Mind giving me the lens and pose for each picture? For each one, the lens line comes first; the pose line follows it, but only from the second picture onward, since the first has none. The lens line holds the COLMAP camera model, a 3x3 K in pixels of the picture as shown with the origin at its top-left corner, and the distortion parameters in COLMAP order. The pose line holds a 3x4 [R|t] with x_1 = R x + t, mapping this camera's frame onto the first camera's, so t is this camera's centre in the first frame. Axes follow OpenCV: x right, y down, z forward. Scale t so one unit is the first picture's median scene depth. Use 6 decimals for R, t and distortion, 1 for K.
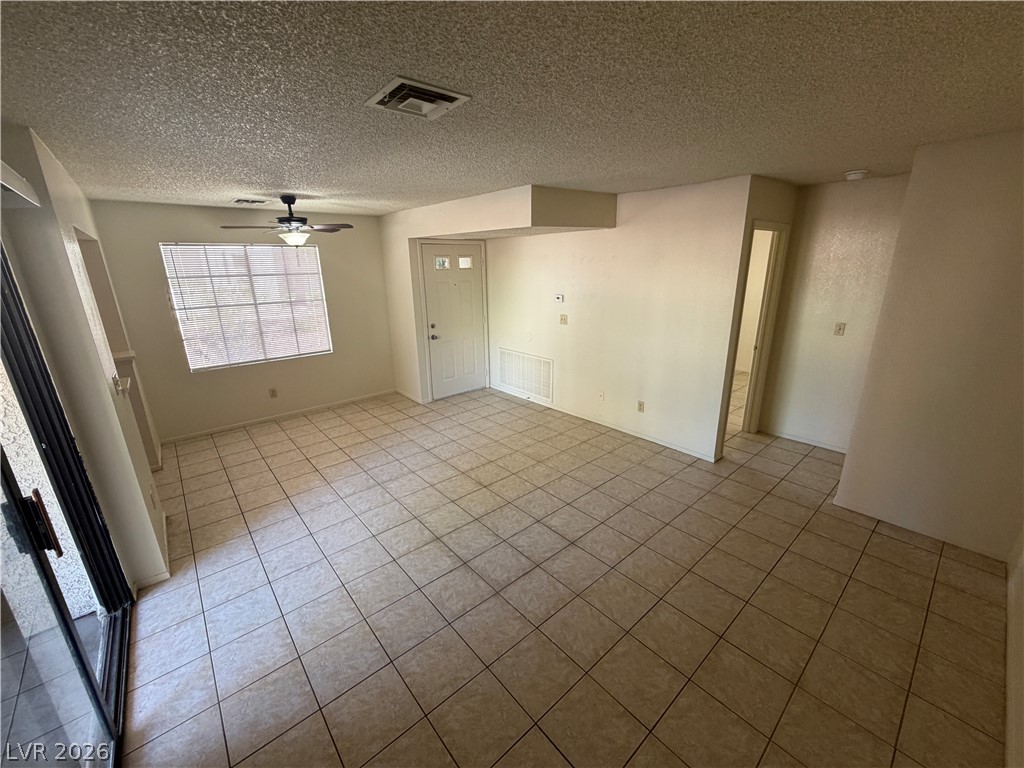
lens RADIAL K [[409.9, 0, 510.0], [0, 409.9, 383.5], [0, 0, 1]] dist [0.000544, 0.000259]
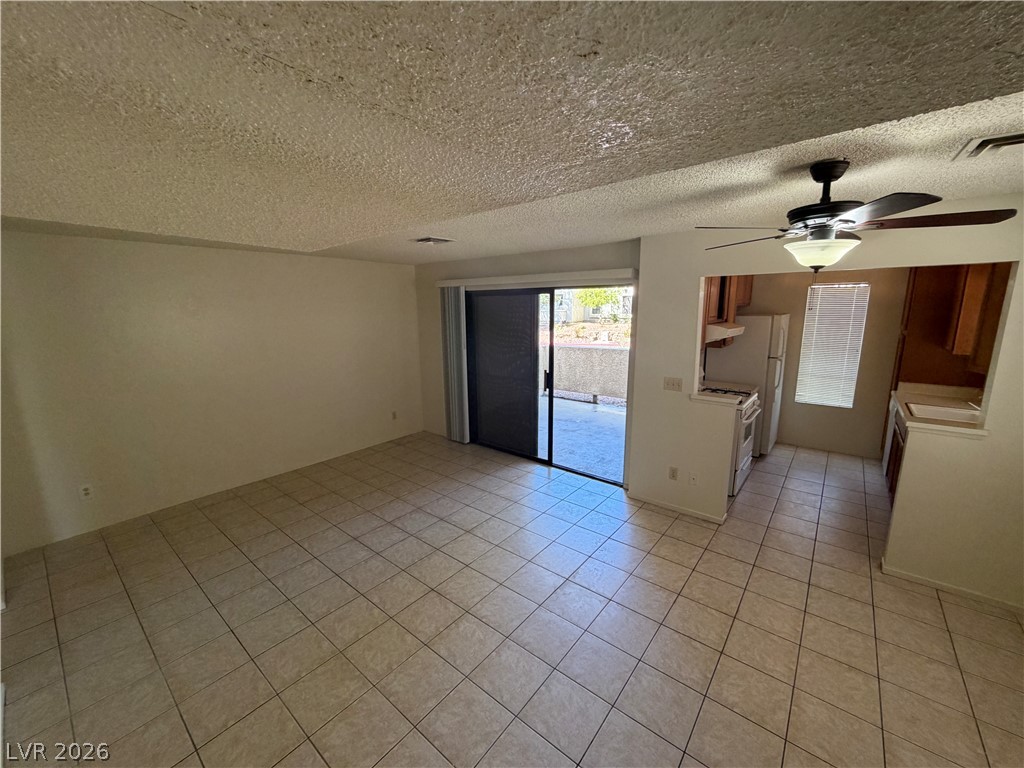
lens RADIAL K [[409.9, 0, 510.0], [0, 409.9, 383.5], [0, 0, 1]] dist [0.000544, 0.000259]
pose [[-0.984282, 0.062508, -0.165175, -0.079504], [-0.019941, 0.889951, 0.455620, -0.363212], [0.175477, 0.451752, -0.874716, 1.205491]]
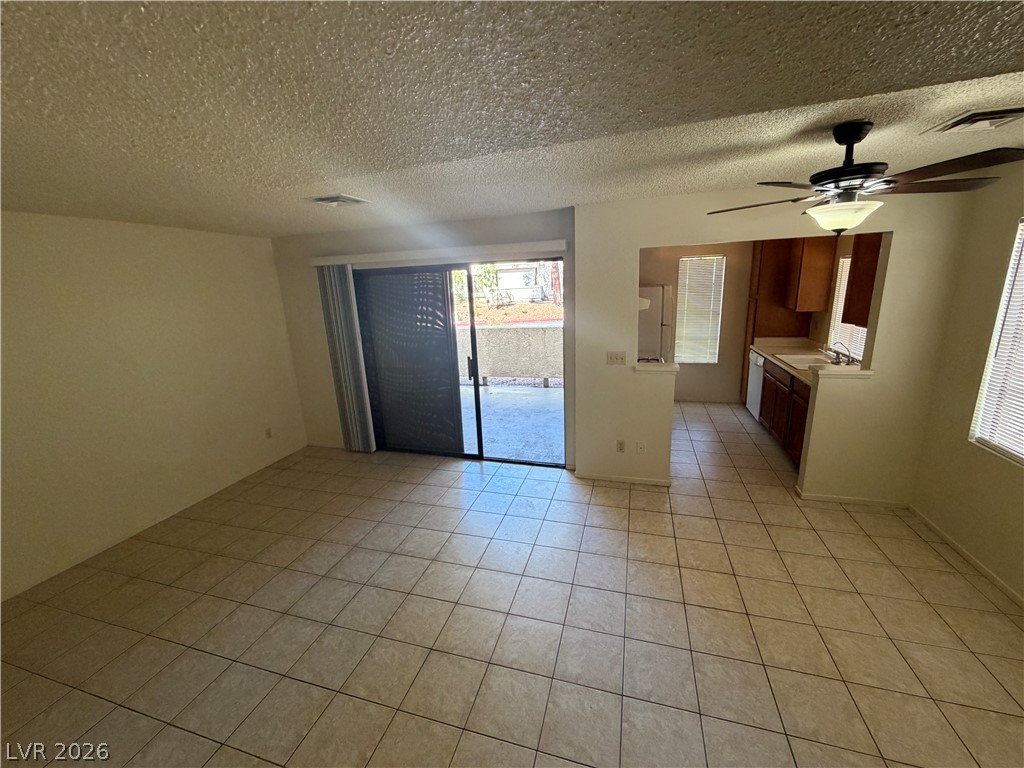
lens RADIAL K [[409.9, 0, 510.0], [0, 409.9, 383.5], [0, 0, 1]] dist [0.000544, 0.000259]
pose [[-0.841408, 0.185749, -0.507474, 0.062620], [-0.092372, 0.875814, 0.473726, -0.317596], [0.532447, 0.445473, -0.719759, 1.043767]]
